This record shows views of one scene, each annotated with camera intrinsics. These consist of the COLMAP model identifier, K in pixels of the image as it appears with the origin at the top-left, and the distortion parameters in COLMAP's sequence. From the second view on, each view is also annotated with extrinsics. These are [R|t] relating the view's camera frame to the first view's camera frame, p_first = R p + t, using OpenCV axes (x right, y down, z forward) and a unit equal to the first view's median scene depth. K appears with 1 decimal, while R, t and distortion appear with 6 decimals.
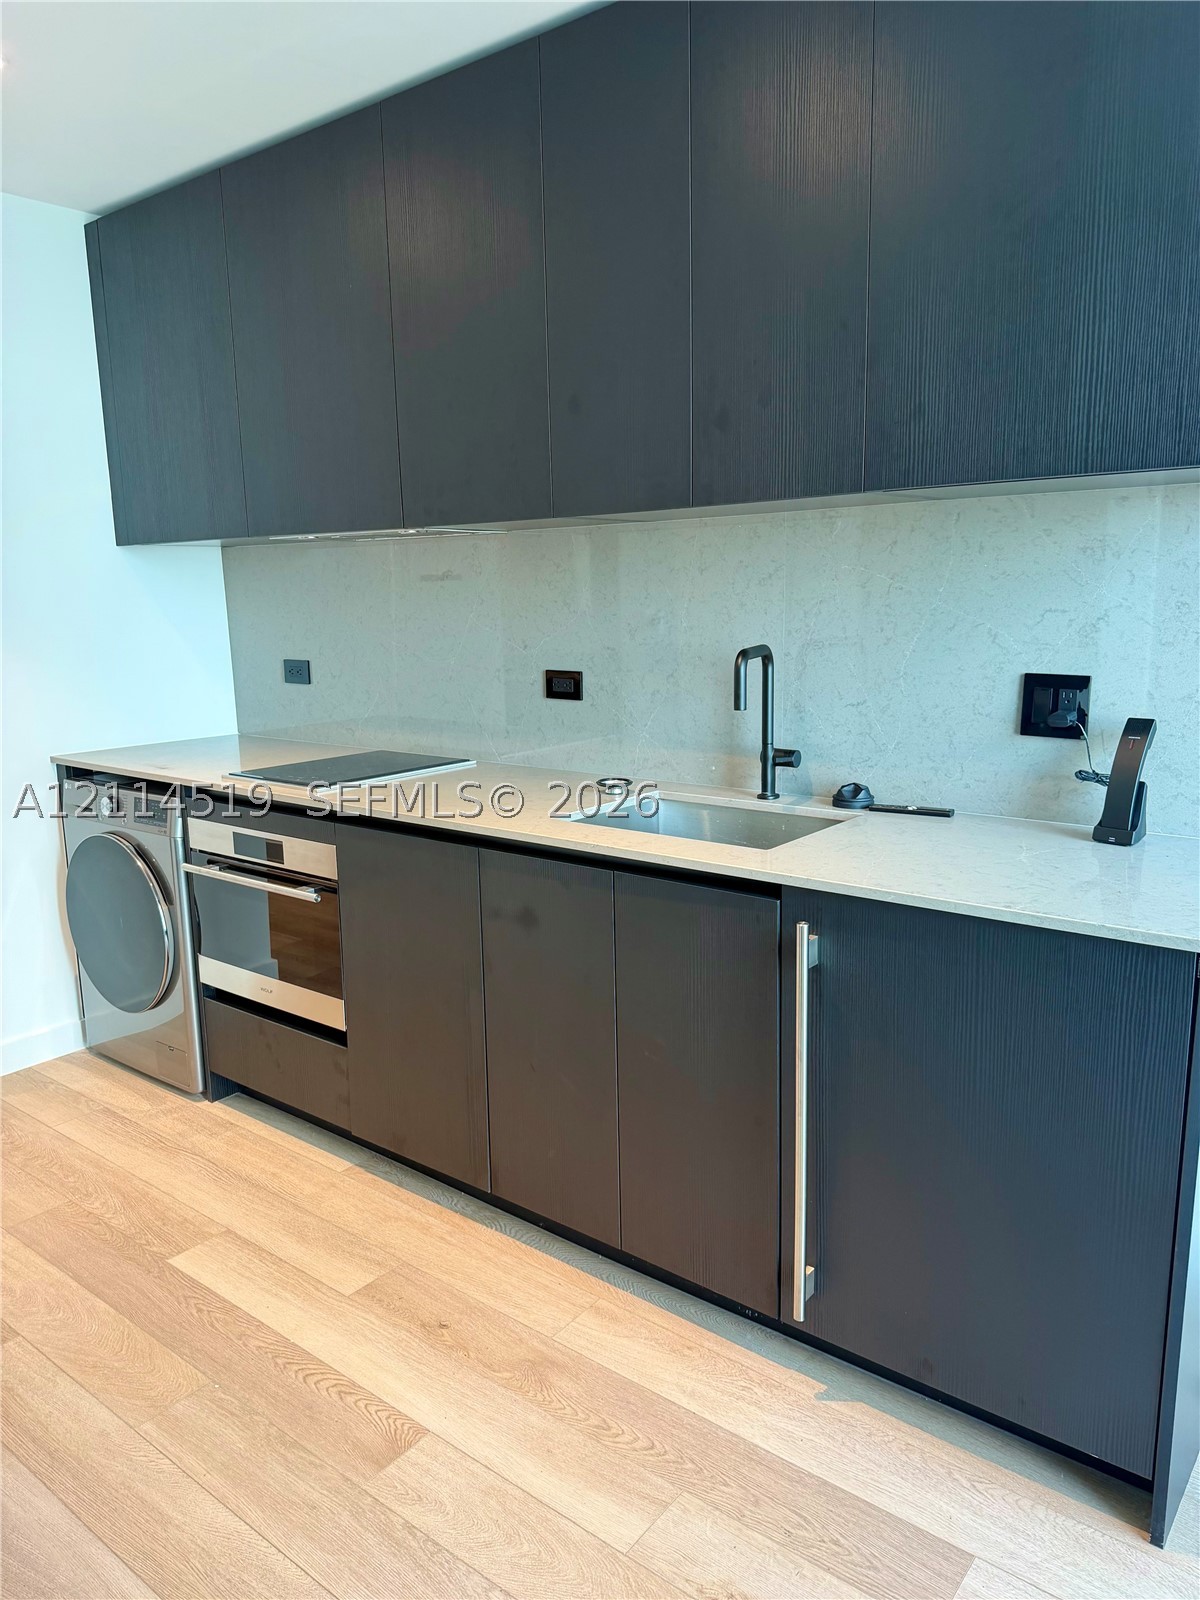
lens RADIAL K [[1124.2, 0, 600.6], [0, 1124.2, 801.5], [0, 0, 1]] dist [0.003156, 0.000498]
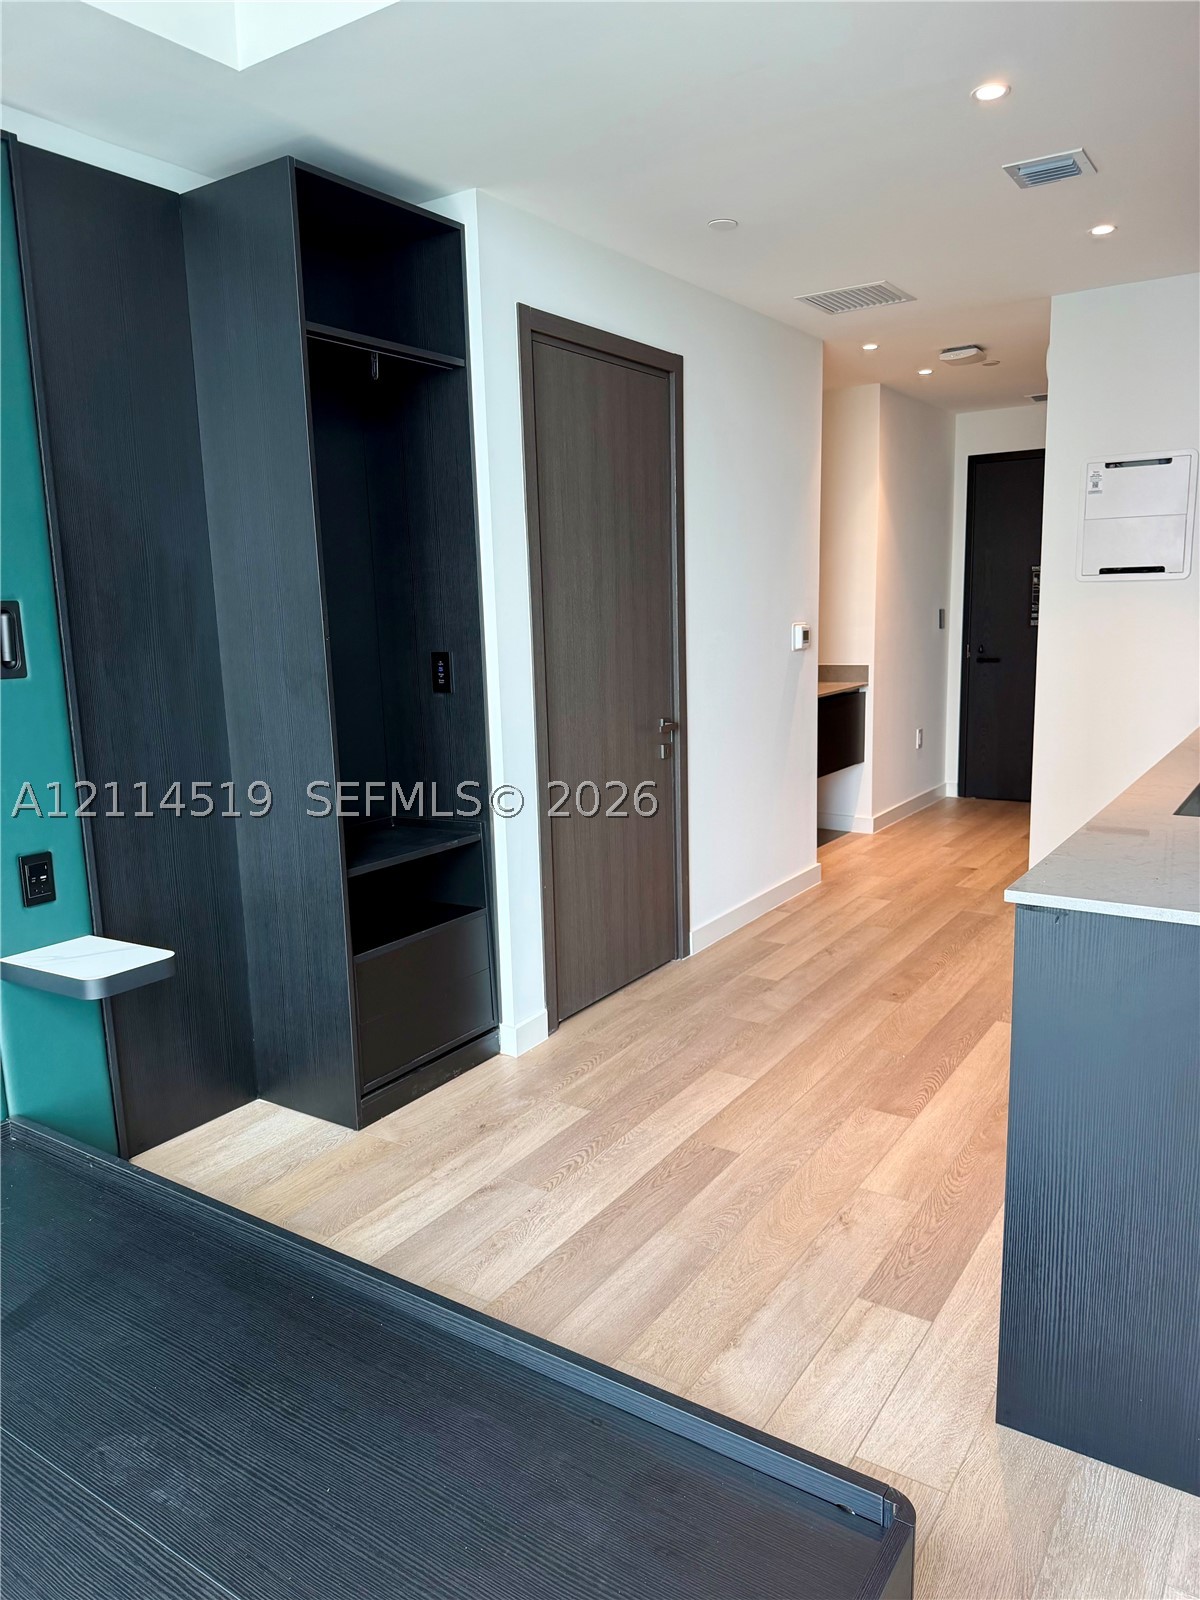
lens RADIAL K [[1124.2, 0, 599.6], [0, 1124.2, 799.3], [0, 0, 1]] dist [0.003156, 0.000498]
pose [[0.077545, 0.182995, -0.980051, 1.289501], [-0.150859, 0.973846, 0.169900, -0.078994], [0.985509, 0.134675, 0.103123, 0.346394]]
